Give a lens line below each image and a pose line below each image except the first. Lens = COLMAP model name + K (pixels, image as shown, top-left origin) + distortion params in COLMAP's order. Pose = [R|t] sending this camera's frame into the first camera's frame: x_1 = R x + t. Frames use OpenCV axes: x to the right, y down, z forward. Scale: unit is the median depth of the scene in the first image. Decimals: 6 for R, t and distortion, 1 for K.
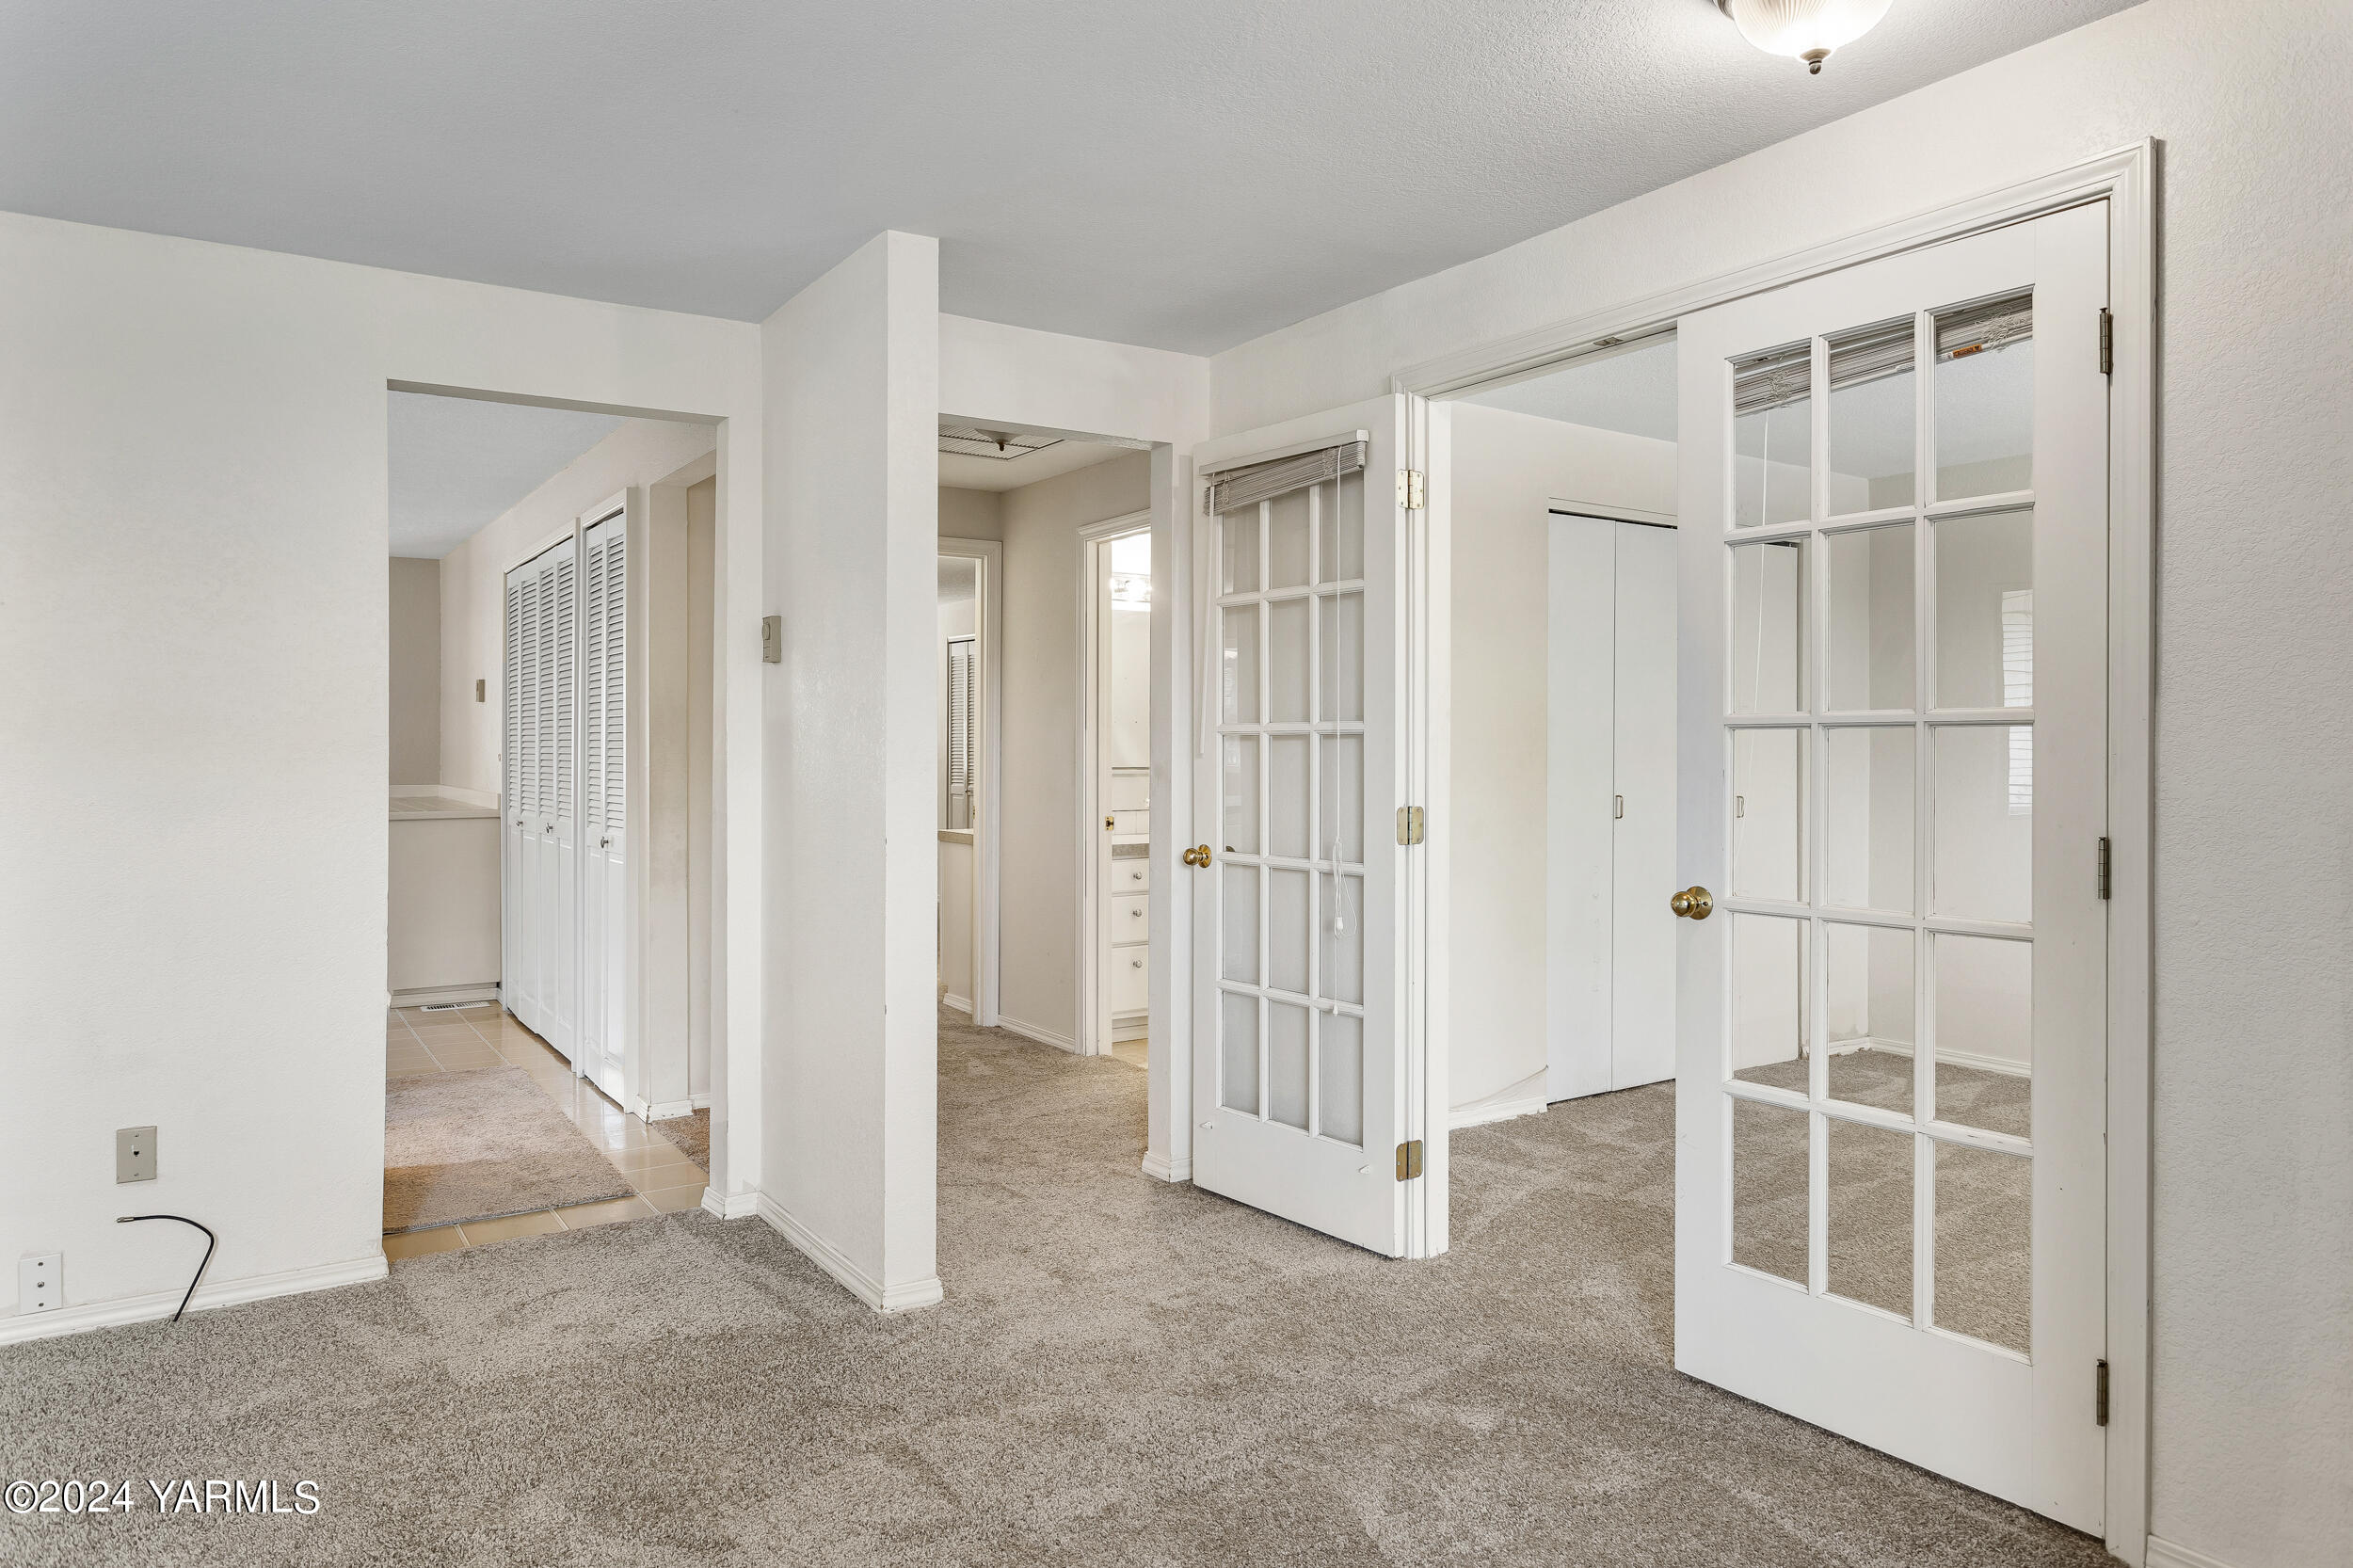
lens RADIAL K [[1494.5, 0, 1186.8], [0, 1494.5, 762.6], [0, 0, 1]] dist [-0.002197, 0.001962]
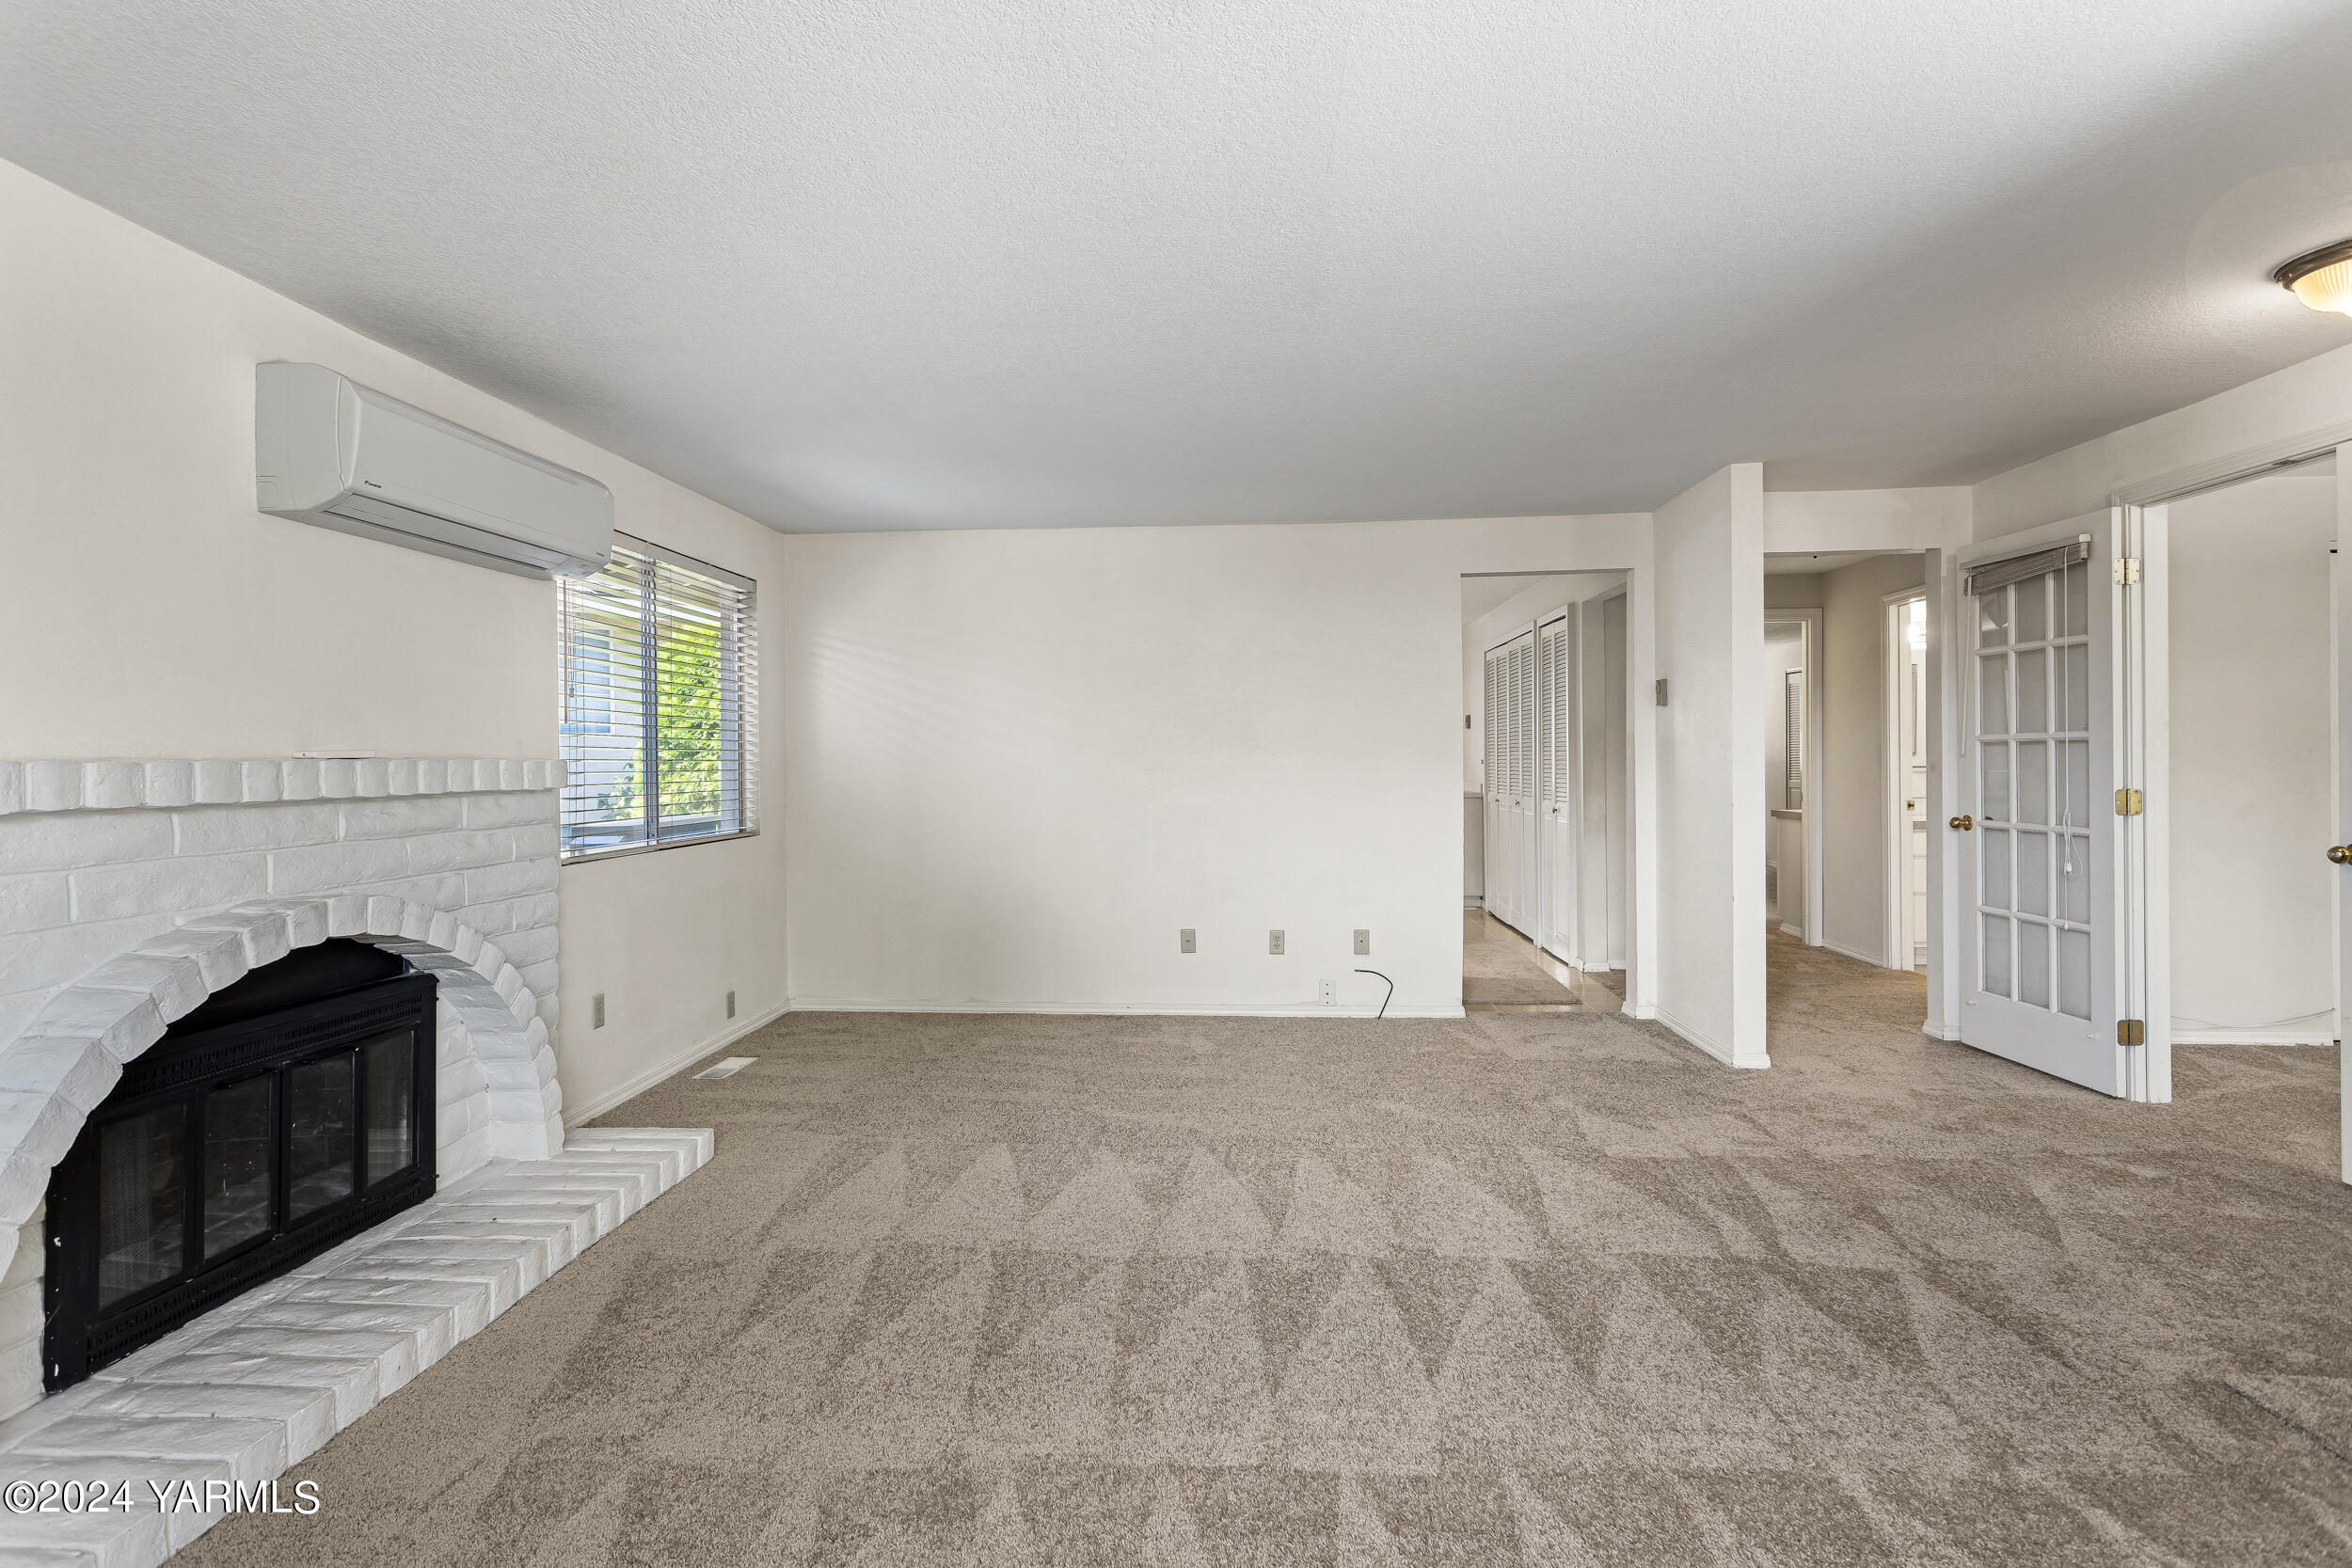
lens RADIAL K [[1126.5, 0, 1167.1], [0, 1126.5, 763.9], [0, 0, 1]] dist [-0.001481, 0.001945]
pose [[0.785474, -0.006645, -0.618860, 0.091997], [0.004898, 0.999978, -0.004521, 0.005390], [0.618876, 0.000519, 0.785489, -0.435322]]
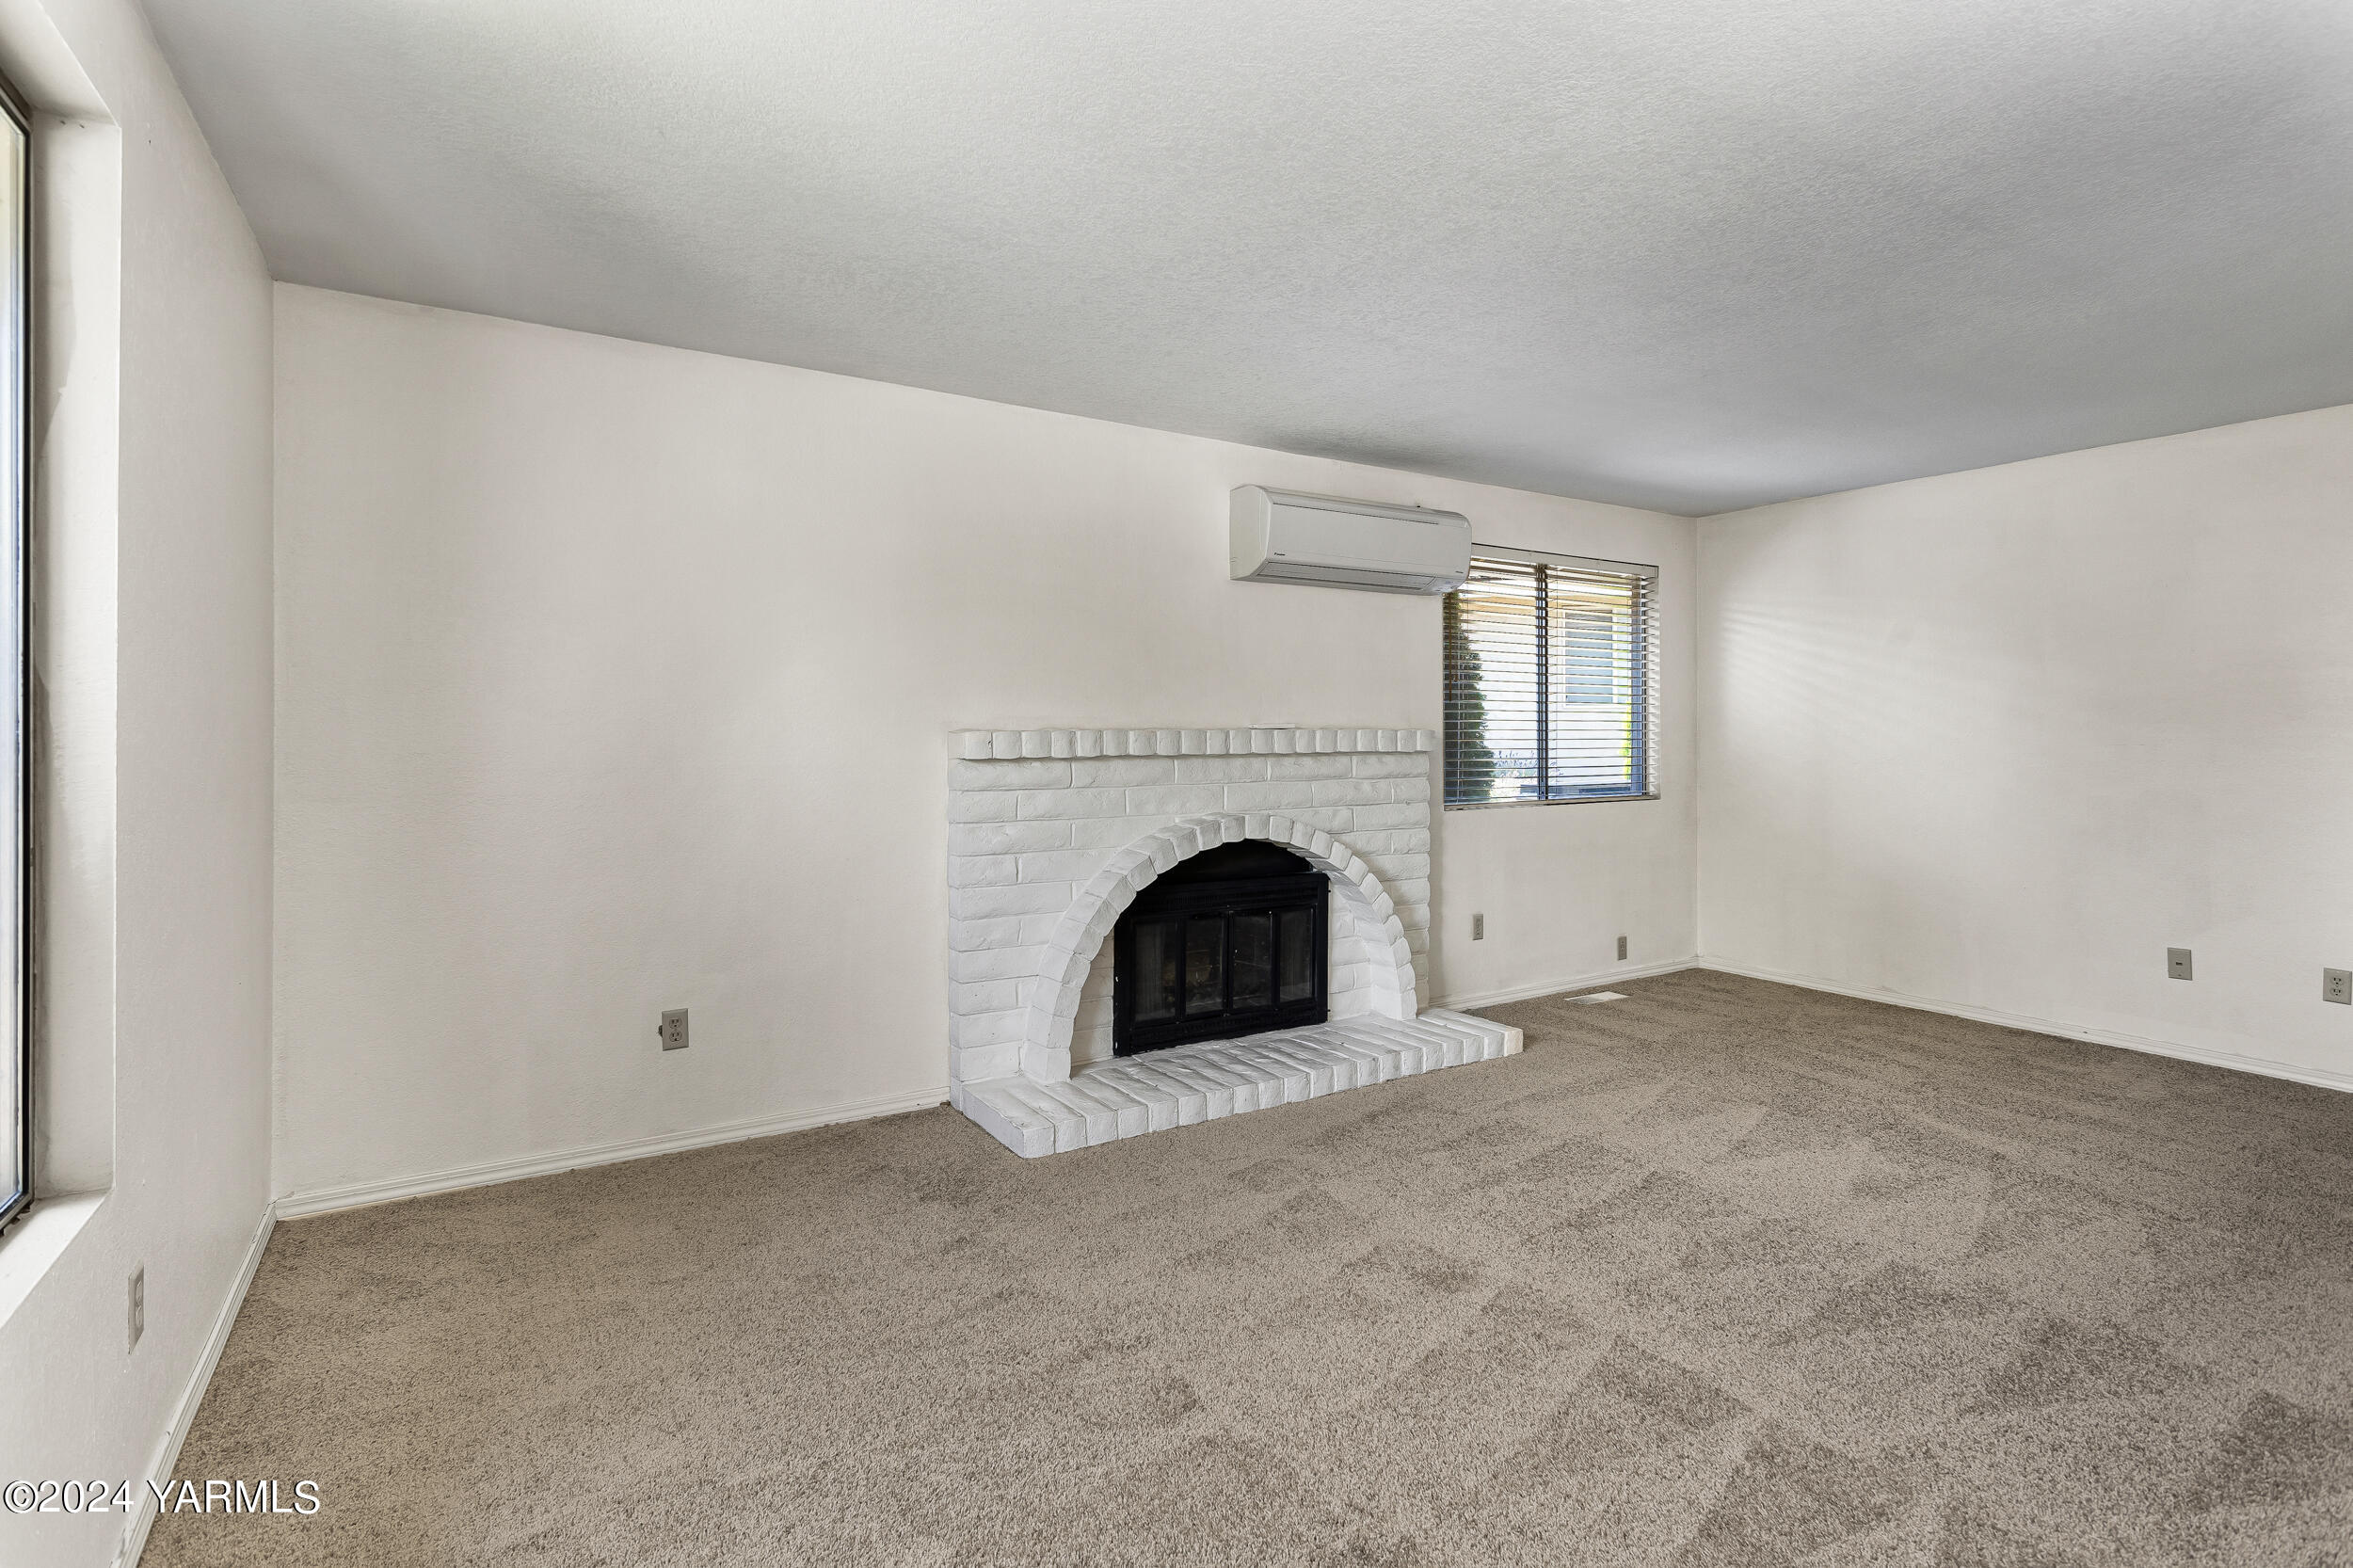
lens RADIAL K [[1124.7, 0, 1180.3], [0, 1124.7, 748.2], [0, 0, 1]] dist [-0.000822, 0.000992]
pose [[-0.034445, 0.009457, -0.999362, 0.388198], [-0.006255, 0.999934, 0.009678, 0.005108], [0.999387, 0.006584, -0.034383, -0.238654]]
